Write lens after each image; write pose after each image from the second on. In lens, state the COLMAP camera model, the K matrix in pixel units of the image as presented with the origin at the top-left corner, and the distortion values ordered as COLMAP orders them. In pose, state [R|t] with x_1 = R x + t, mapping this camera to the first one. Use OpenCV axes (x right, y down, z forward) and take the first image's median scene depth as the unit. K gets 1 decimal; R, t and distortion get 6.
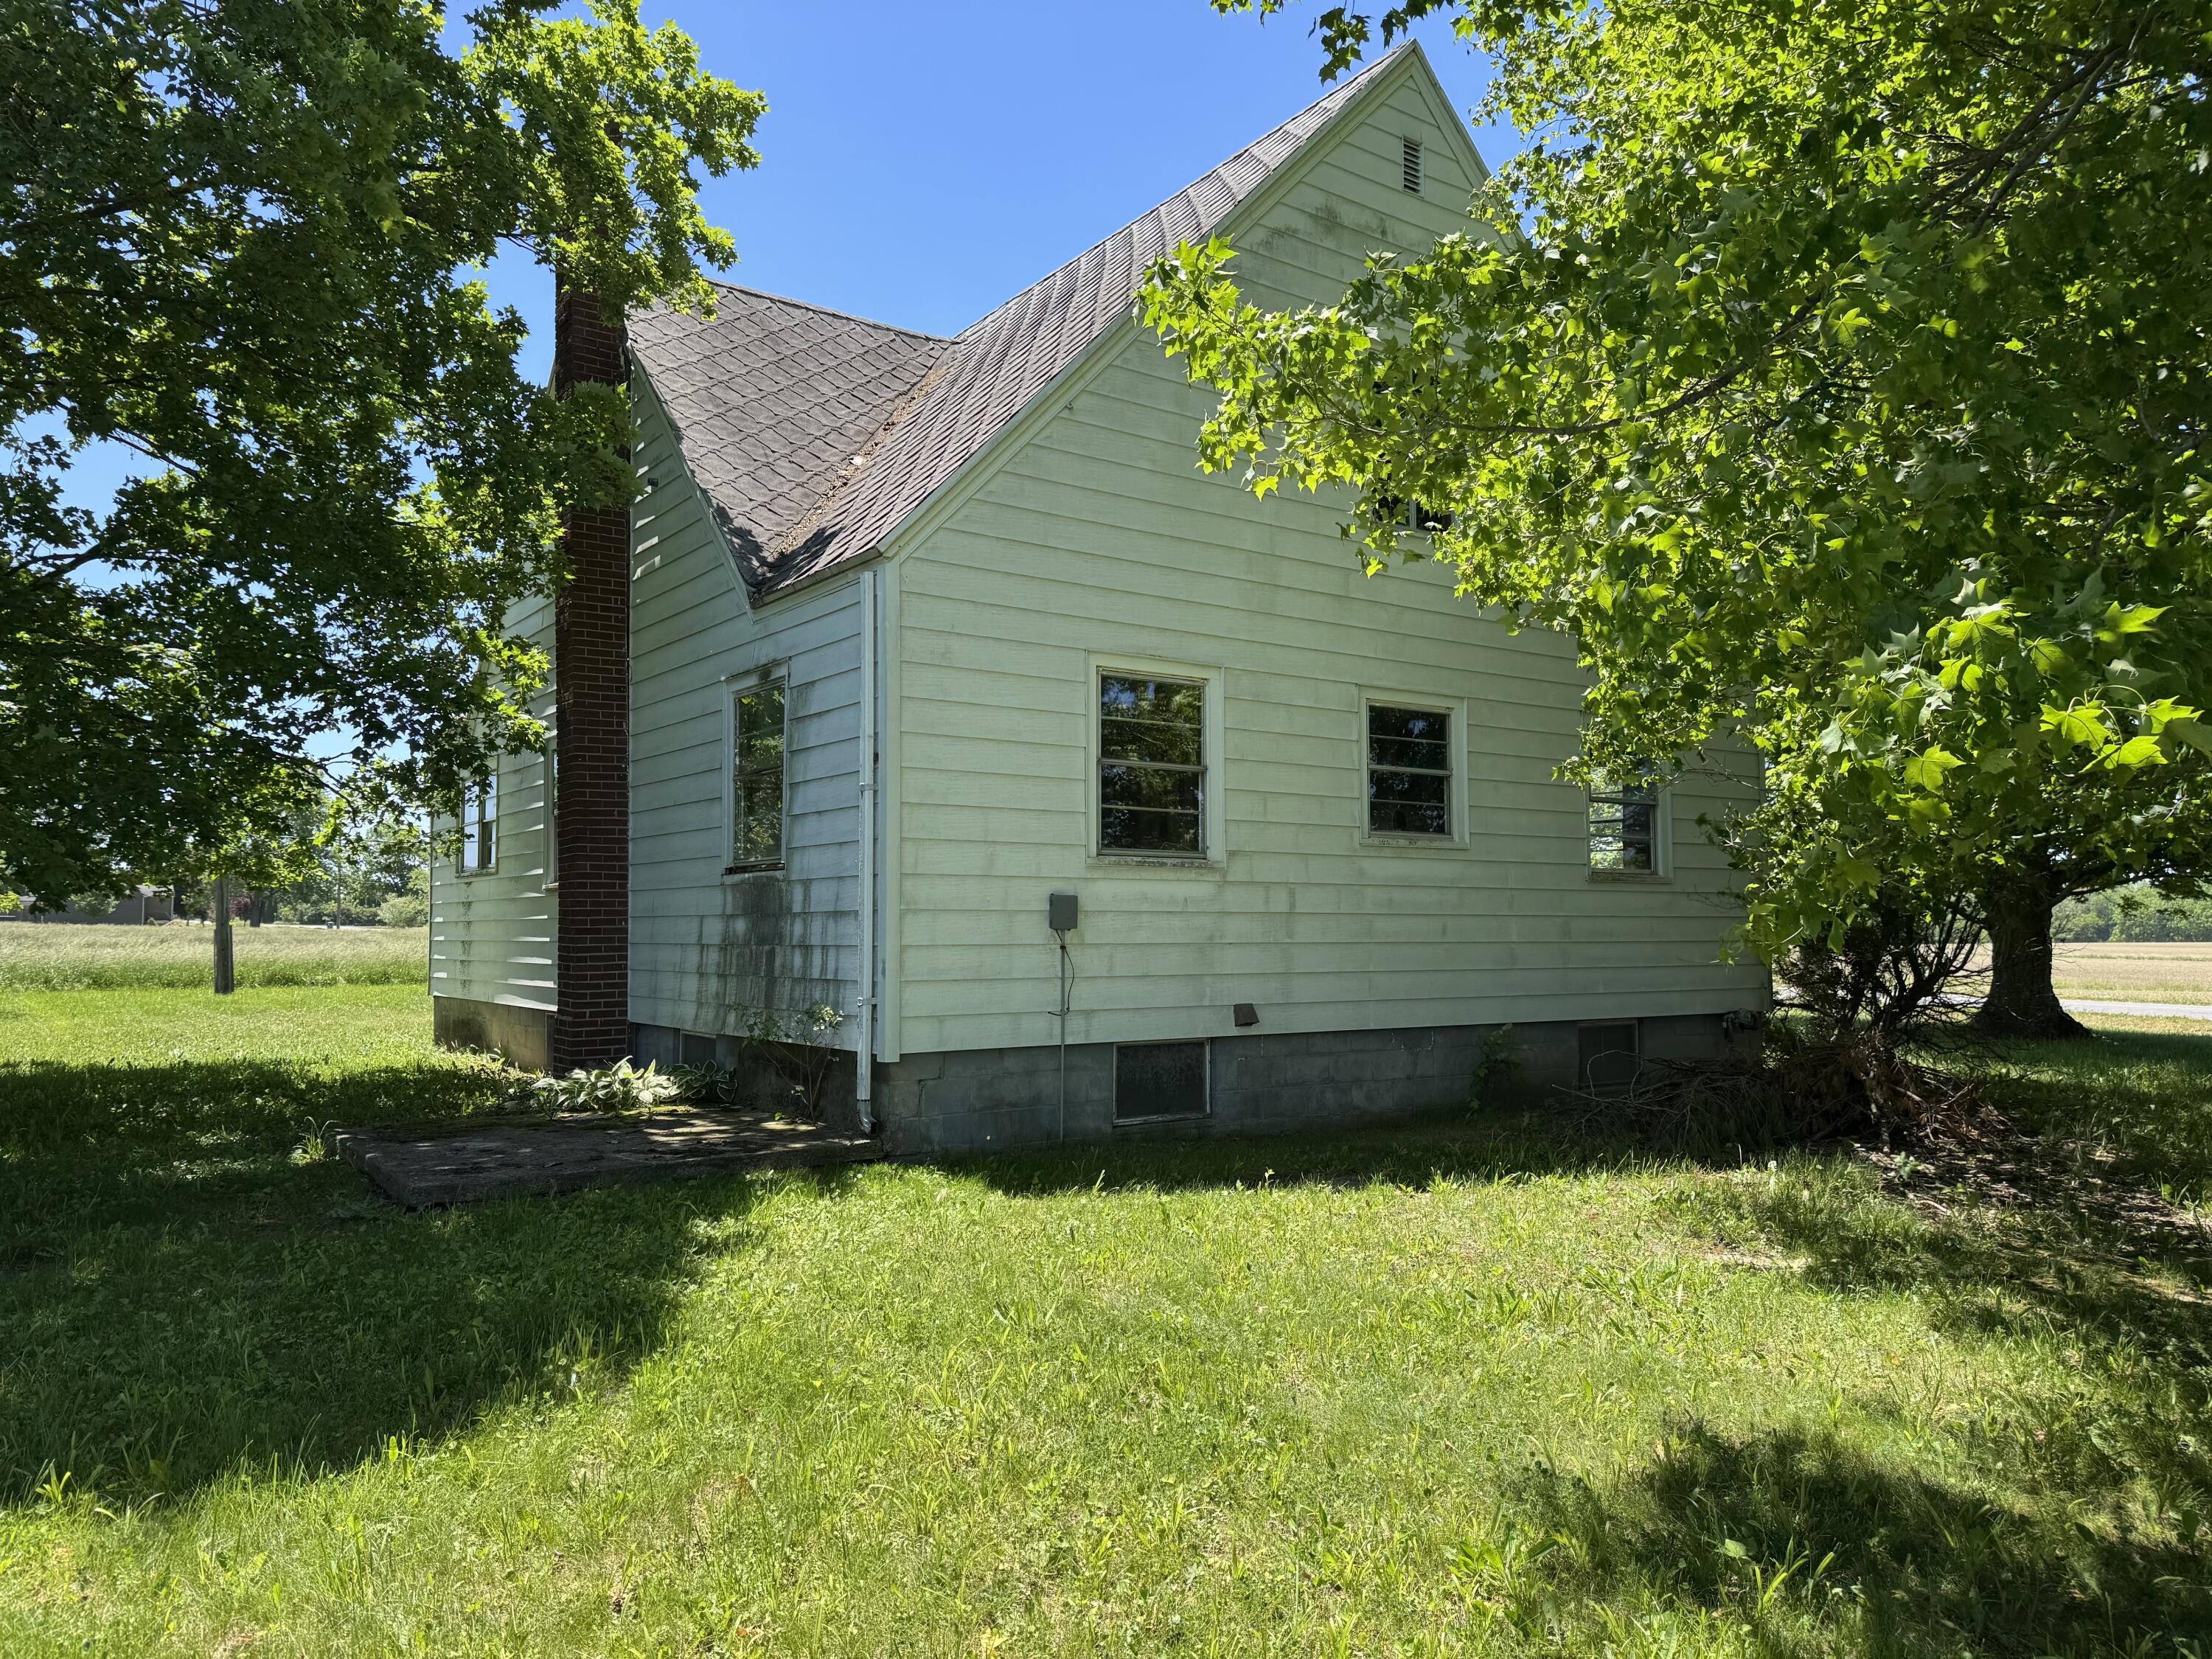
lens RADIAL K [[1551.8, 0, 1106.0], [0, 1551.8, 829.5], [0, 0, 1]] dist [0.001026, -0.008303]
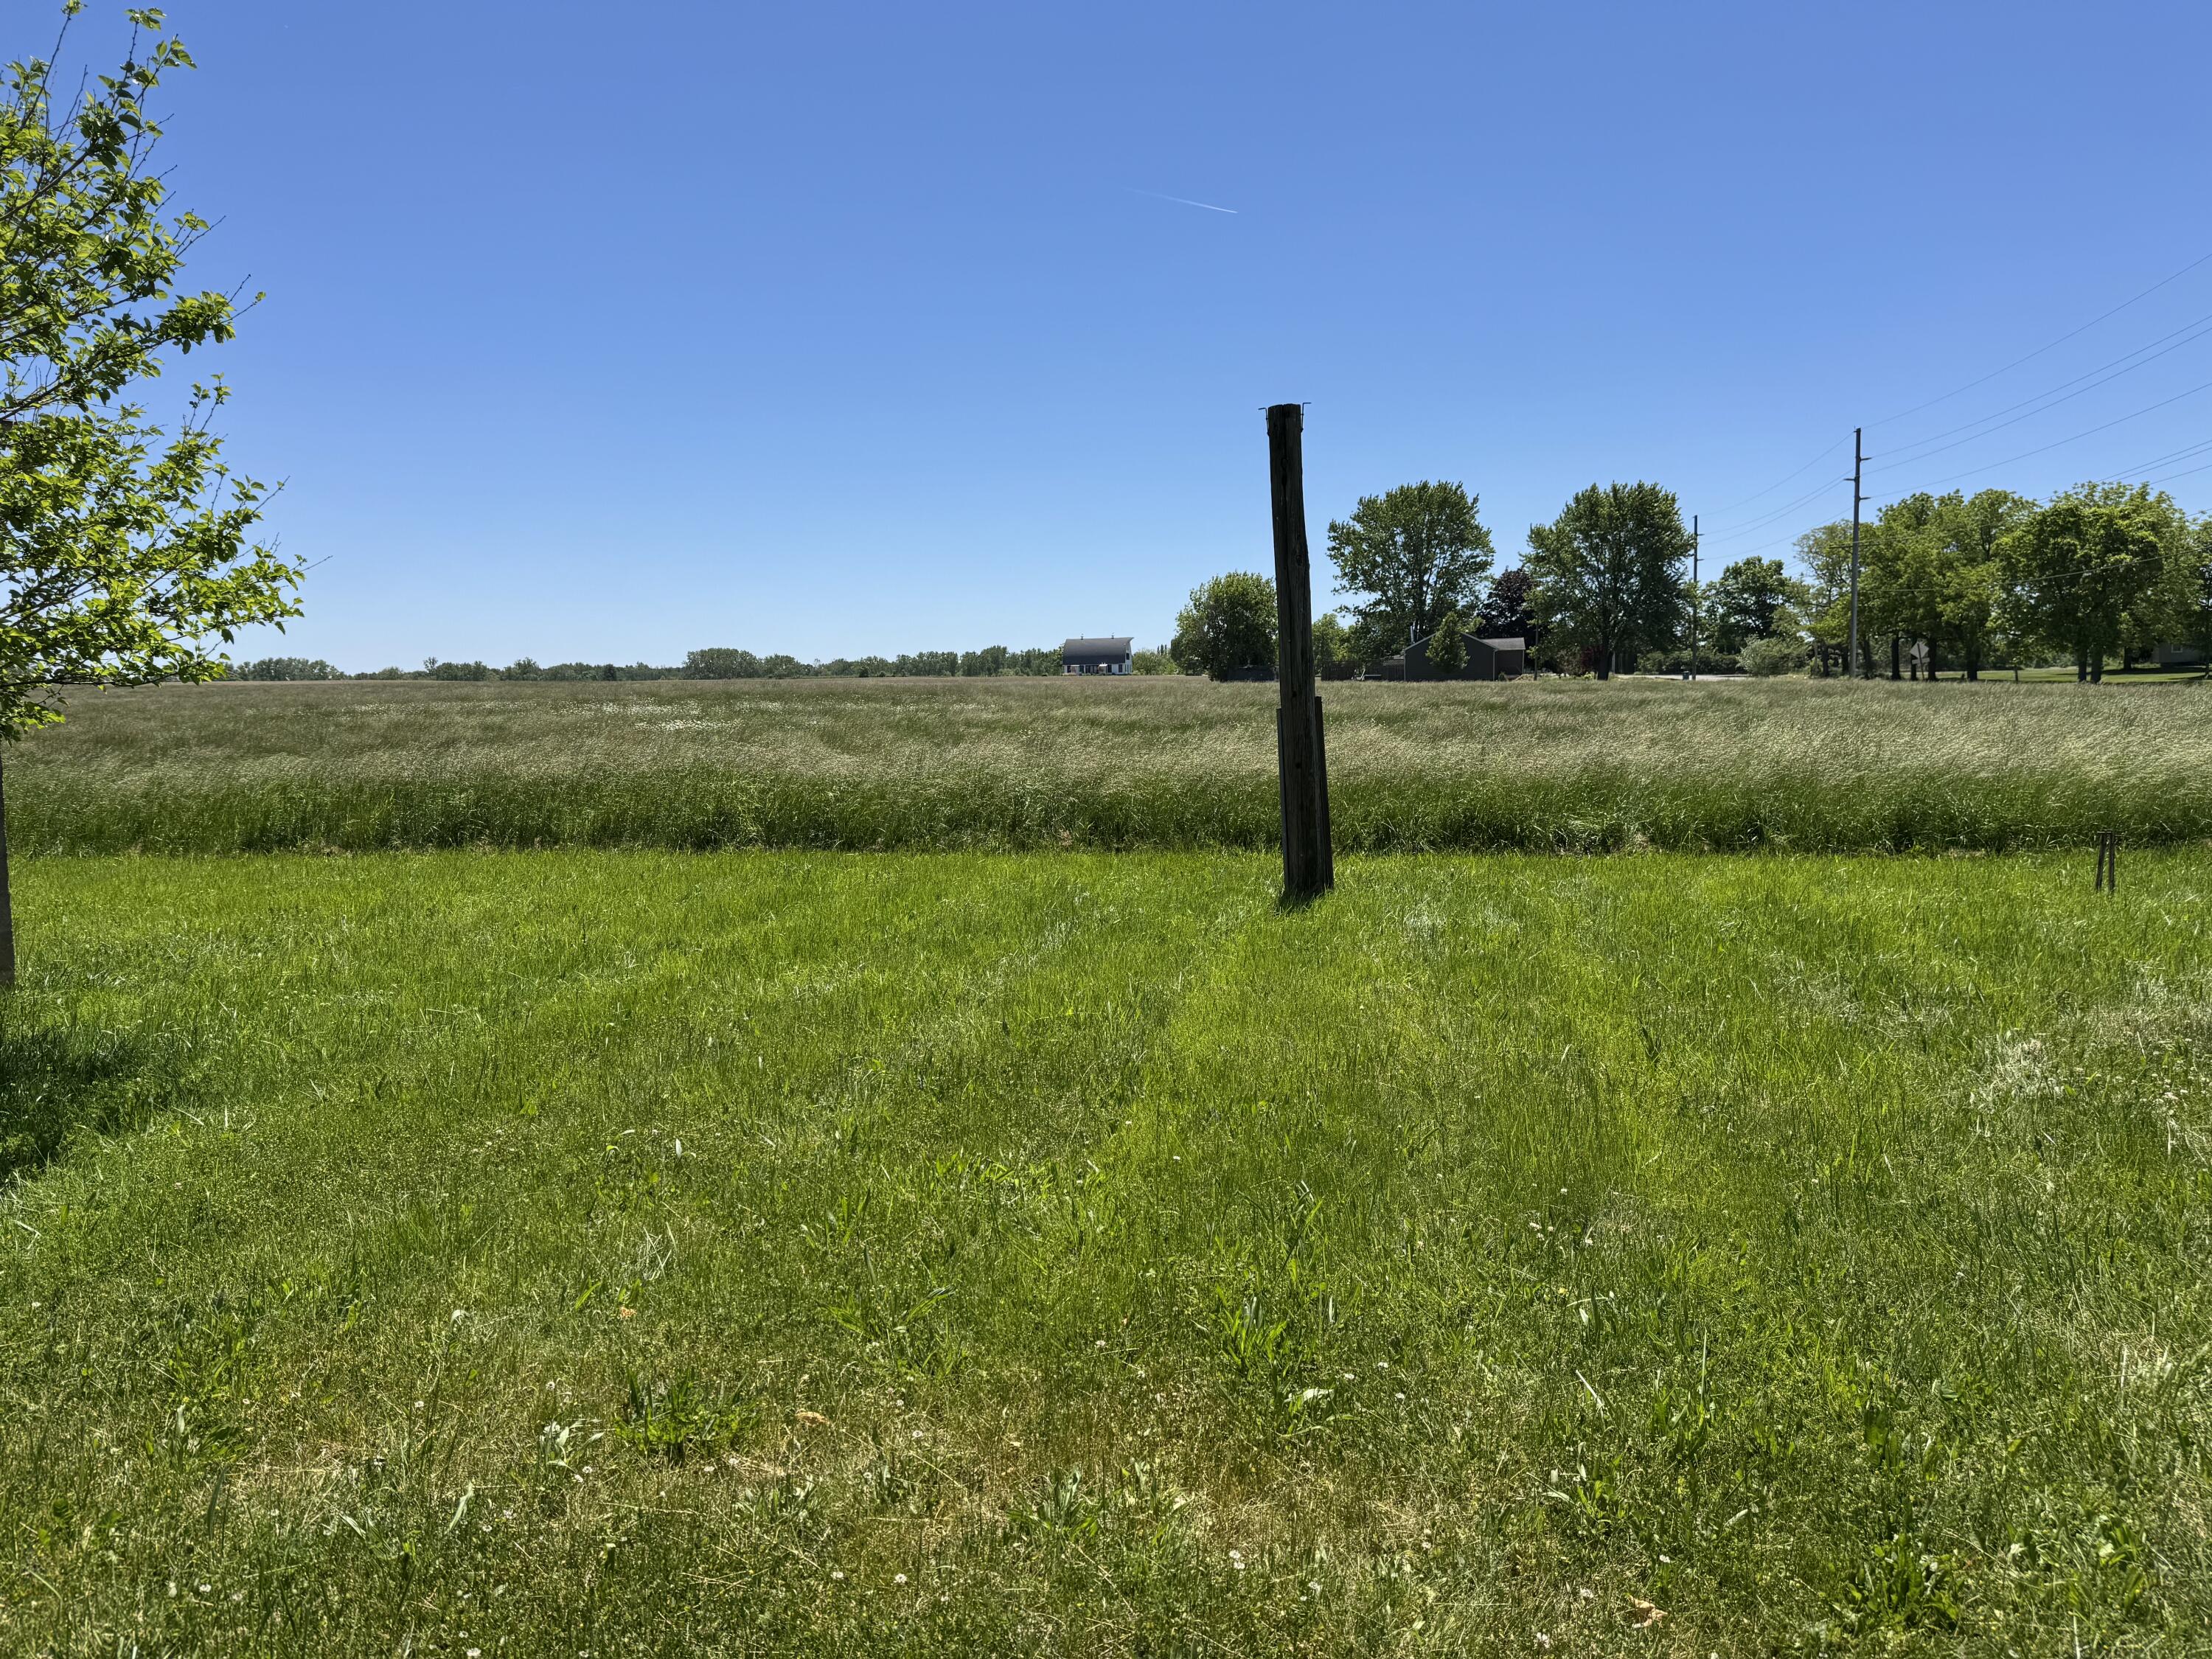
lens RADIAL K [[1551.8, 0, 1106.0], [0, 1551.8, 829.5], [0, 0, 1]] dist [0.001026, -0.008303]
pose [[0.679769, 0.042239, -0.732209, -0.052573], [0.077070, 0.988699, 0.128585, 0.007125], [0.729366, -0.143839, 0.668831, 0.109986]]
